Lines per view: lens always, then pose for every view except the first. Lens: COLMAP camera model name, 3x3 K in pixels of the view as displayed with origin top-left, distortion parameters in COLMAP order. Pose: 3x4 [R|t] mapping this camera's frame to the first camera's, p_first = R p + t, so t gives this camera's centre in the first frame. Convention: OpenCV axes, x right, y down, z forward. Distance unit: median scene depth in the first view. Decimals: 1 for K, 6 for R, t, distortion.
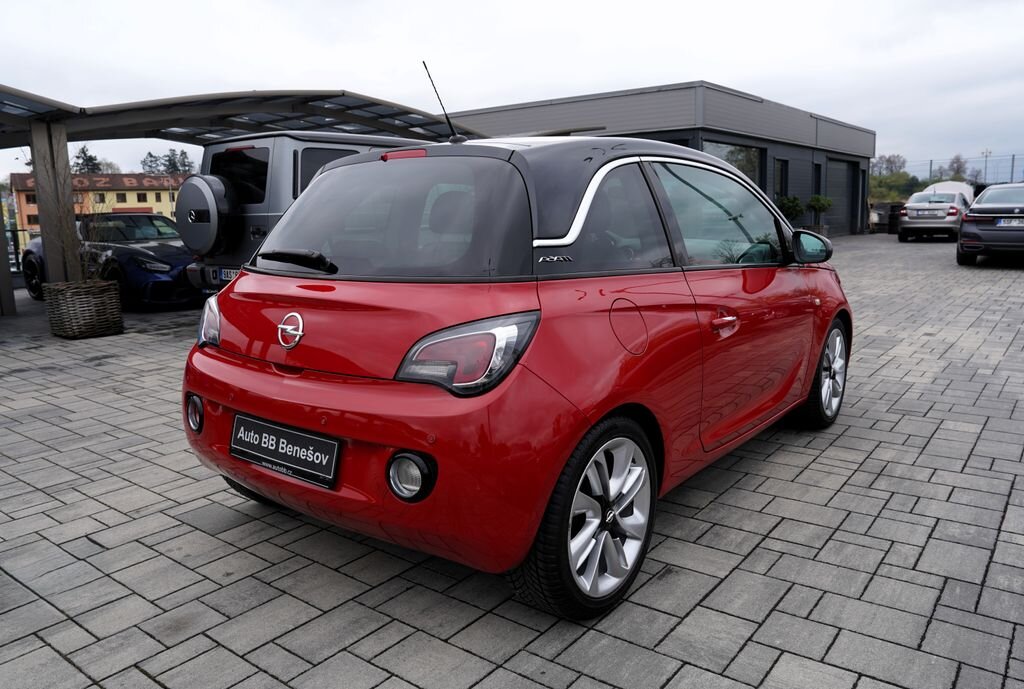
lens RADIAL K [[766.9, 0, 507.6], [0, 766.9, 327.5], [0, 0, 1]] dist [-0.048323, 0.006652]
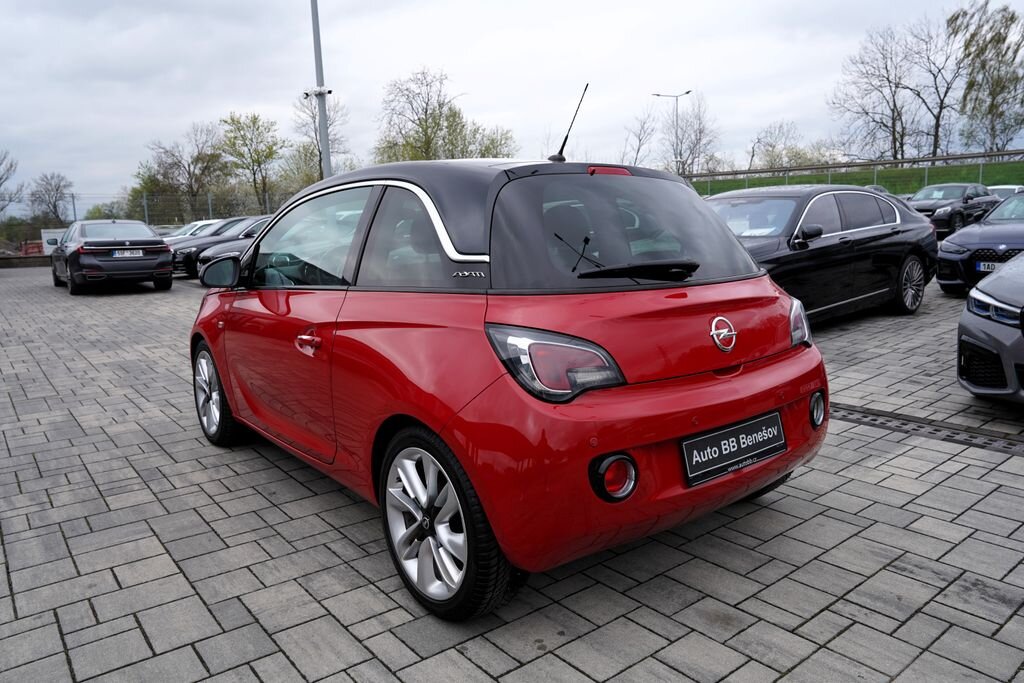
lens RADIAL K [[714.8, 0, 525.0], [0, 714.8, 339.2], [0, 0, 1]] dist [-0.097093, 0.076195]
pose [[0.222755, -0.137321, 0.965154, -1.118362], [0.160562, 0.981677, 0.102615, -0.115370], [-0.961561, 0.132109, 0.240722, 0.897440]]
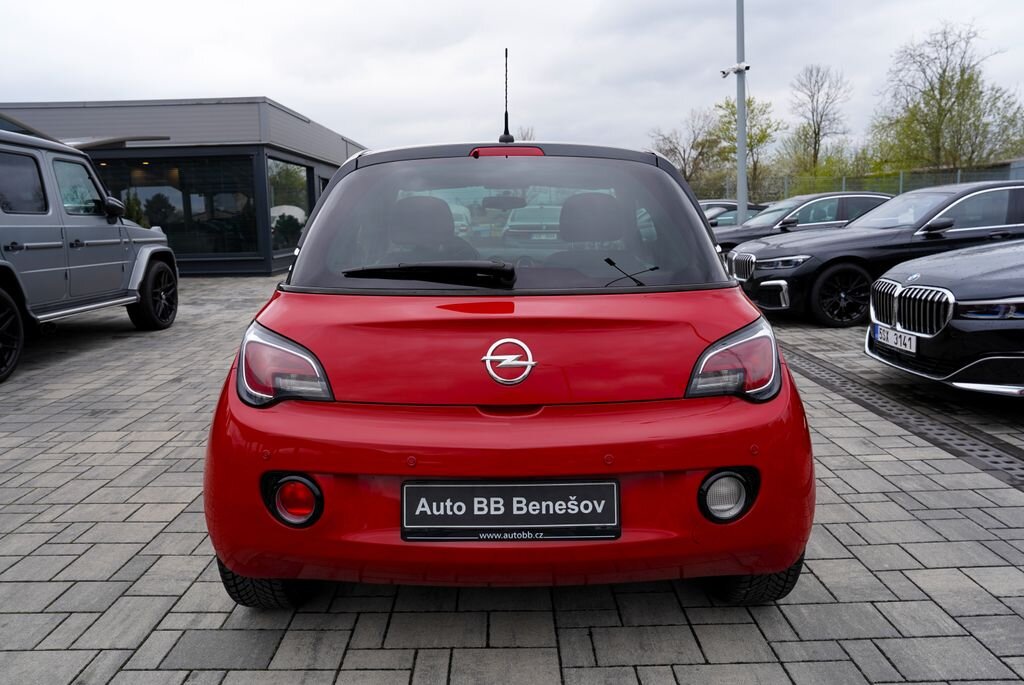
lens RADIAL K [[748.0, 0, 517.2], [0, 748.0, 327.5], [0, 0, 1]] dist [-0.105952, 0.115861]
pose [[0.779903, -0.077709, 0.621058, -0.663088], [0.089176, 0.995936, 0.012631, -0.035332], [-0.619516, 0.045533, 0.783663, 0.331308]]
